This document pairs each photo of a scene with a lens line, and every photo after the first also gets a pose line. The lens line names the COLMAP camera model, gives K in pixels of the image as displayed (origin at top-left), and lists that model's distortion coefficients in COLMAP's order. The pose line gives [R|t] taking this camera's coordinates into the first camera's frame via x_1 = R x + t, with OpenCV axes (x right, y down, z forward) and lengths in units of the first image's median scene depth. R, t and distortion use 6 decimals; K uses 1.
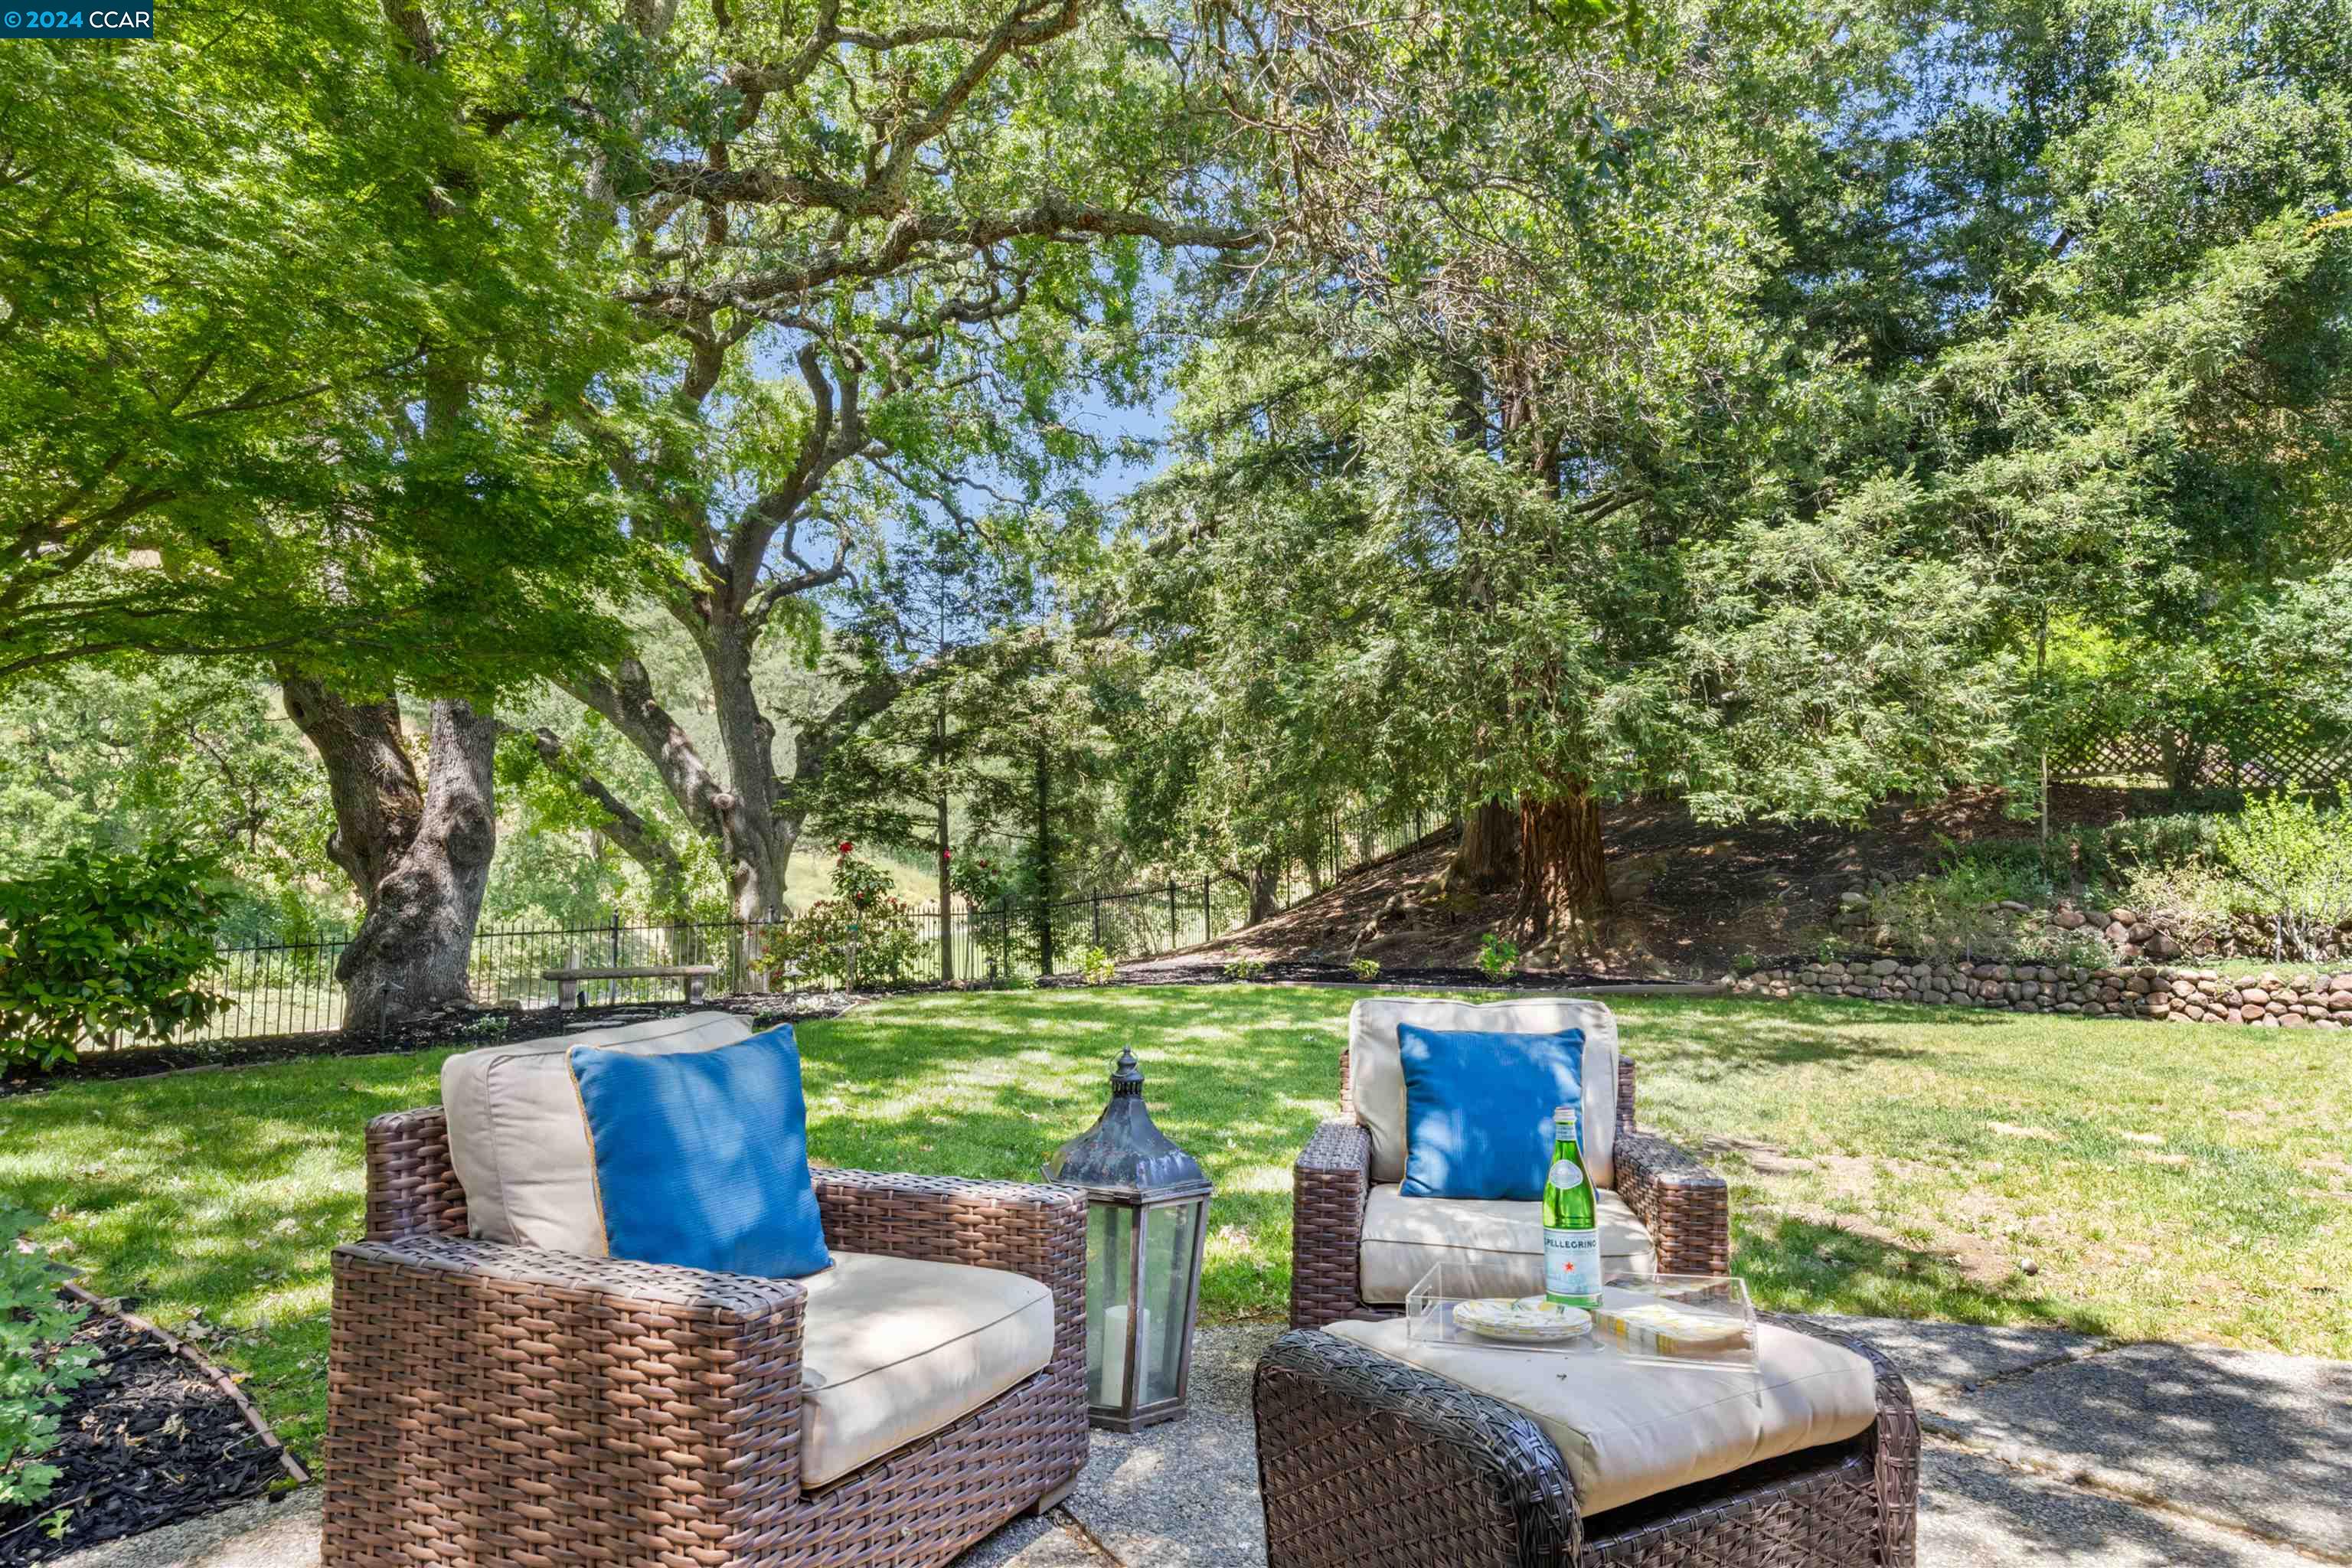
lens RADIAL K [[1313.8, 0, 1185.8], [0, 1313.8, 792.2], [0, 0, 1]] dist [0.008335, 0.000673]
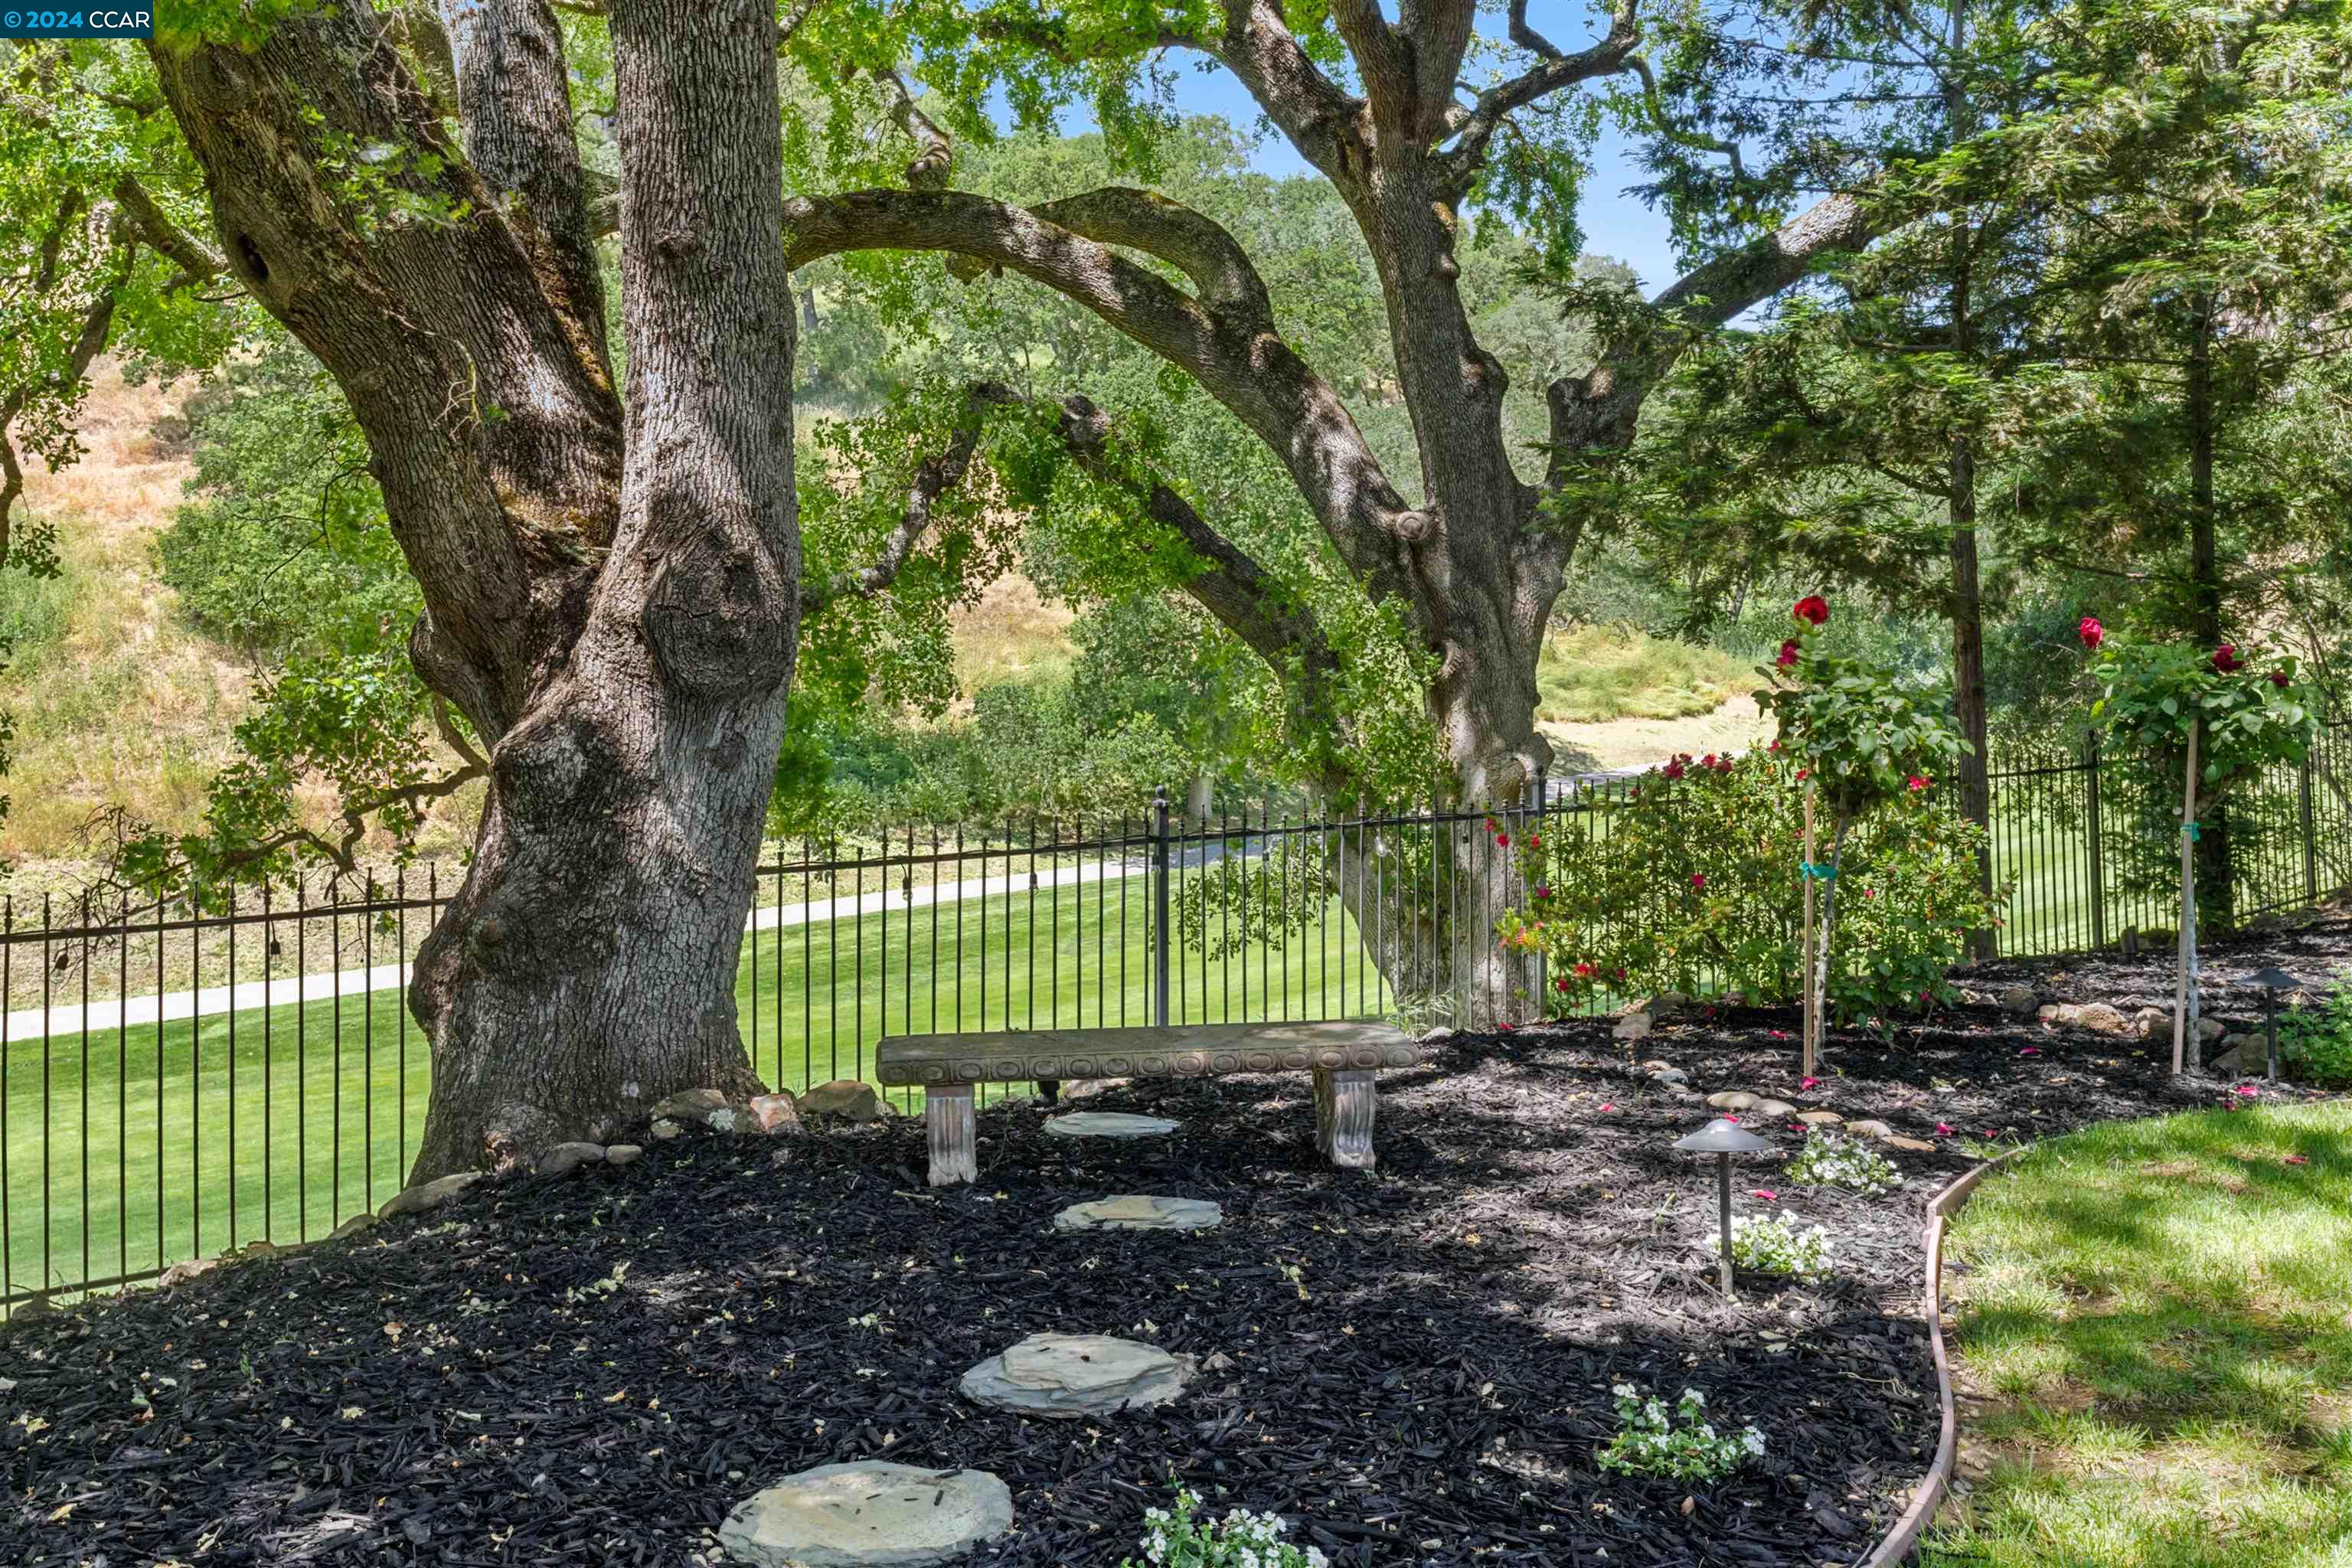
lens RADIAL K [[2116.6, 0, 1190.4], [0, 2116.6, 778.7], [0, 0, 1]] dist [0.006364, 0.001971]
pose [[0.903353, 0.009959, -0.428782, -0.090756], [0.041835, 0.992917, 0.111197, 0.009631], [0.426853, -0.118388, 0.896538, 0.256432]]
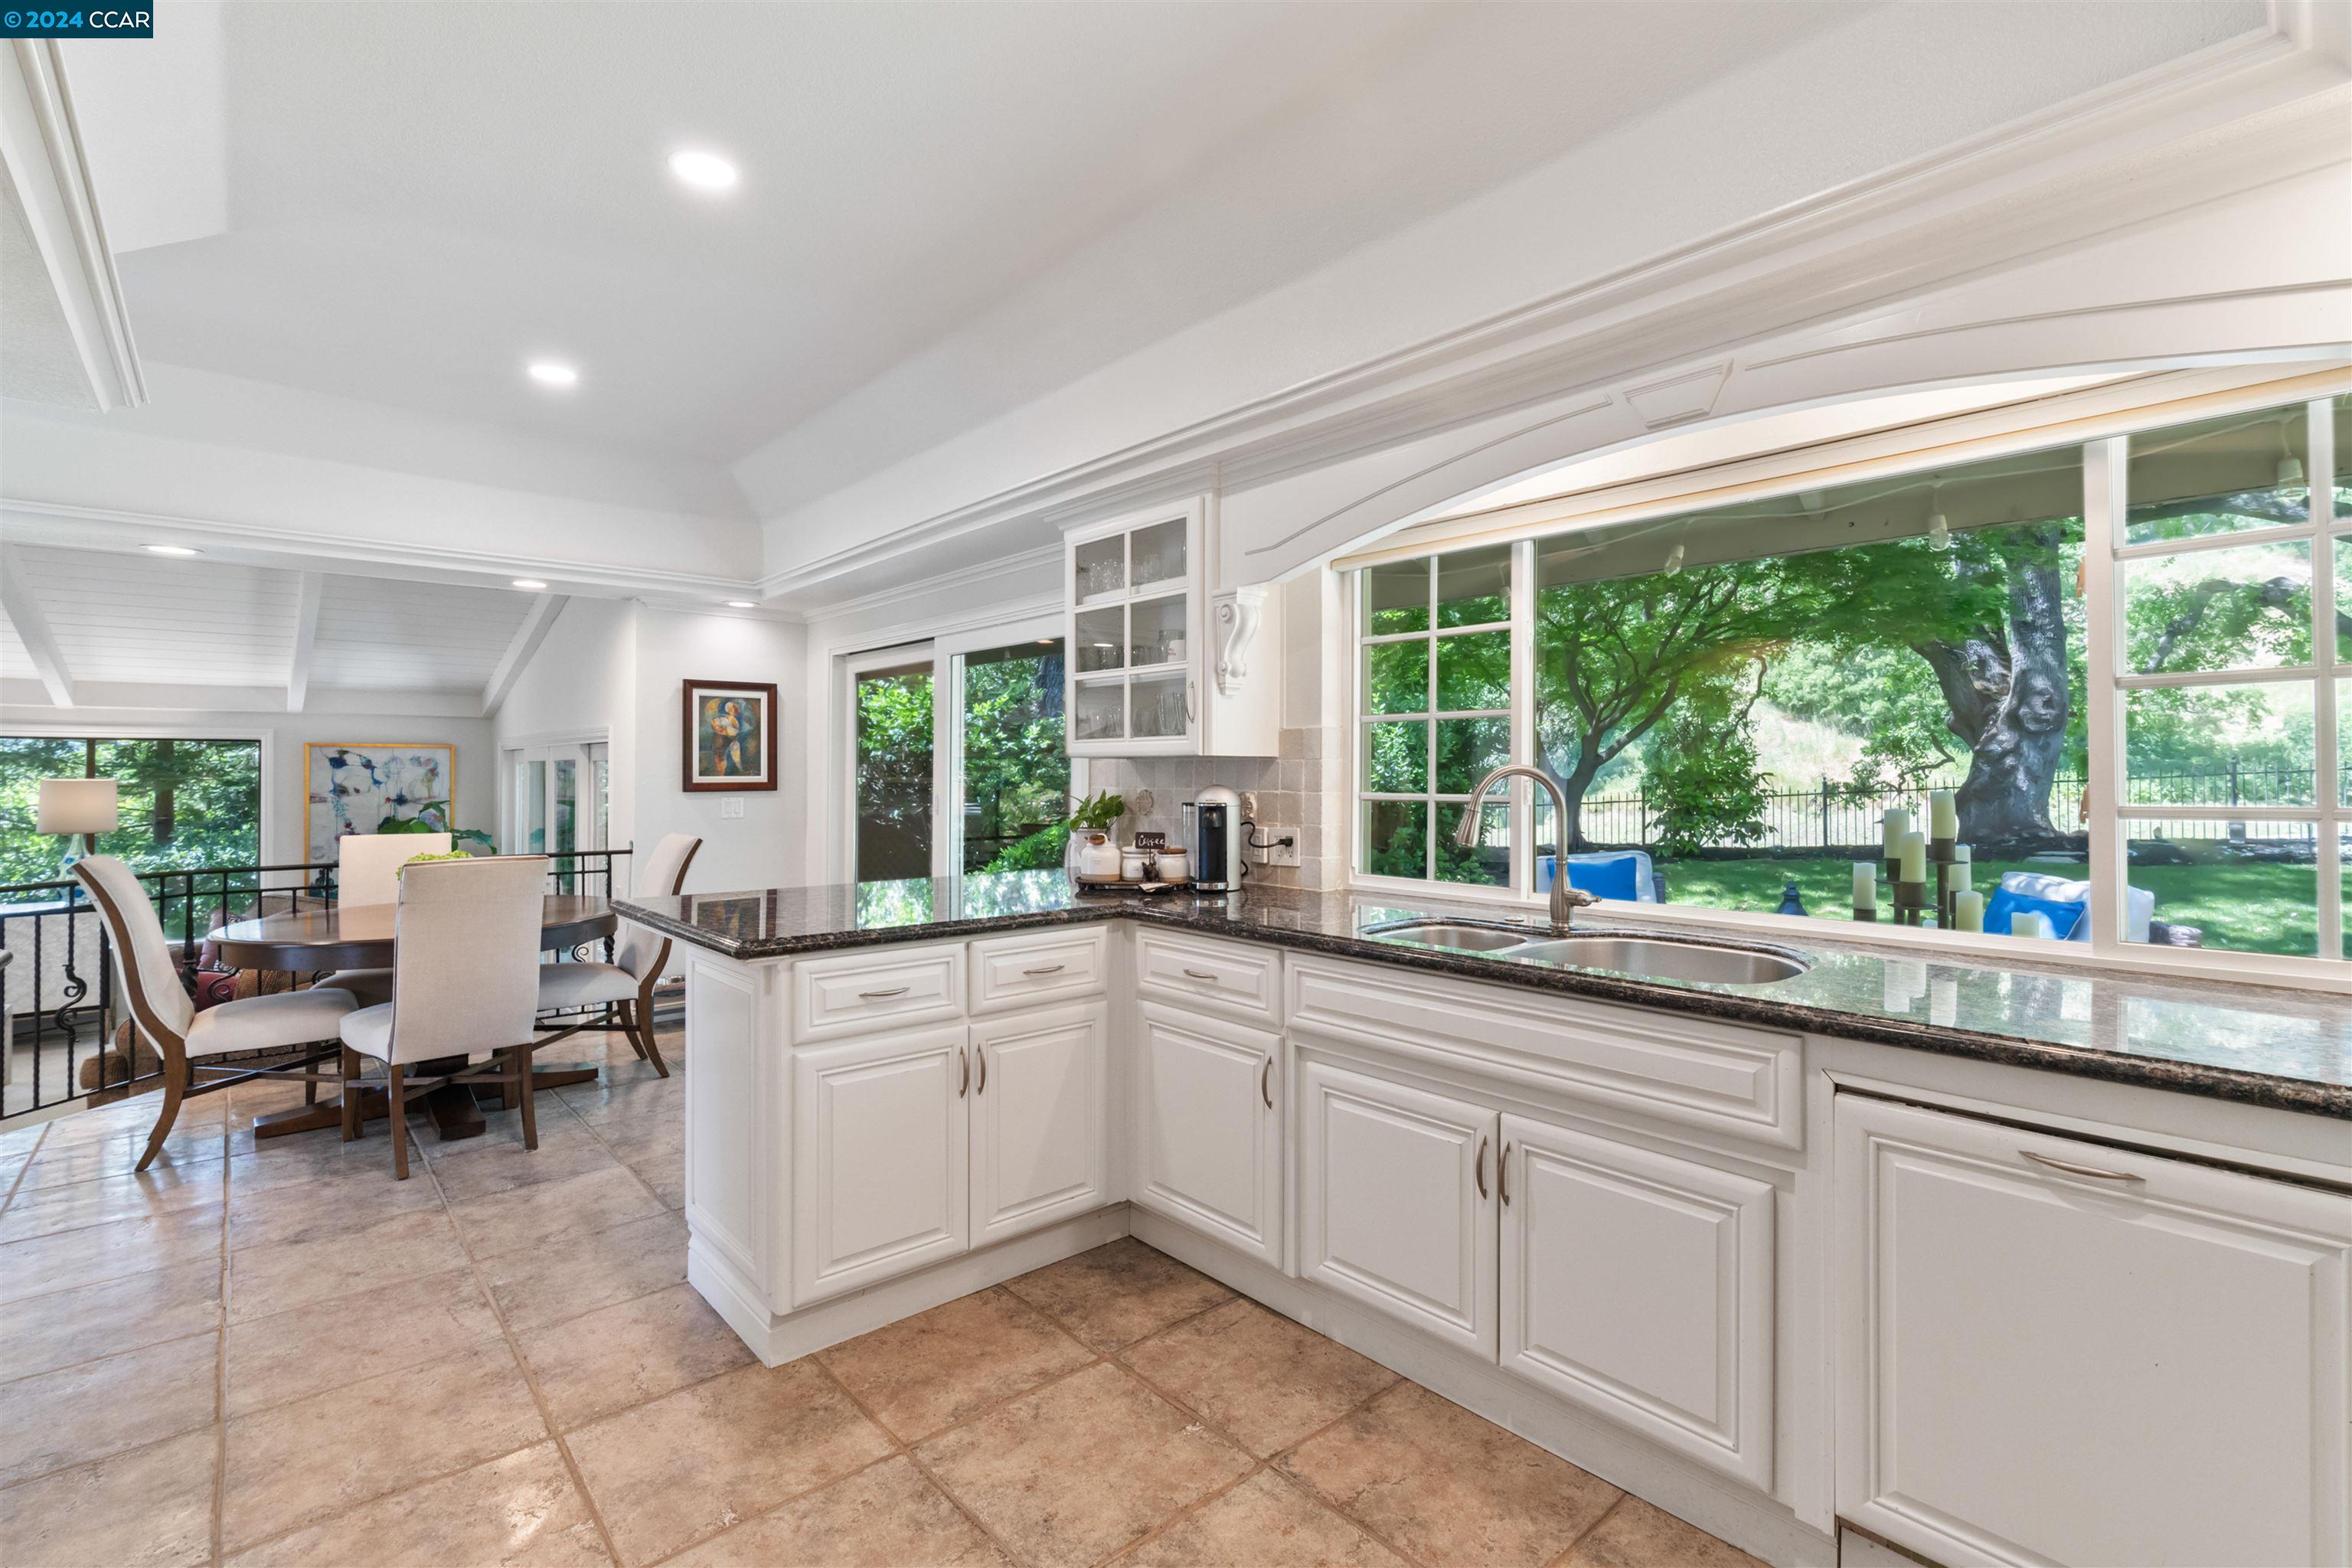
lens RADIAL K [[1055.0, 0, 1183.0], [0, 1055.0, 773.7], [0, 0, 1]] dist [-0.004434, -0.000233]
pose [[0.197009, -0.004125, -0.980393, 0.164724], [0.124134, 0.992048, 0.020771, -0.016603], [0.972511, -0.125792, 0.195954, -0.043036]]
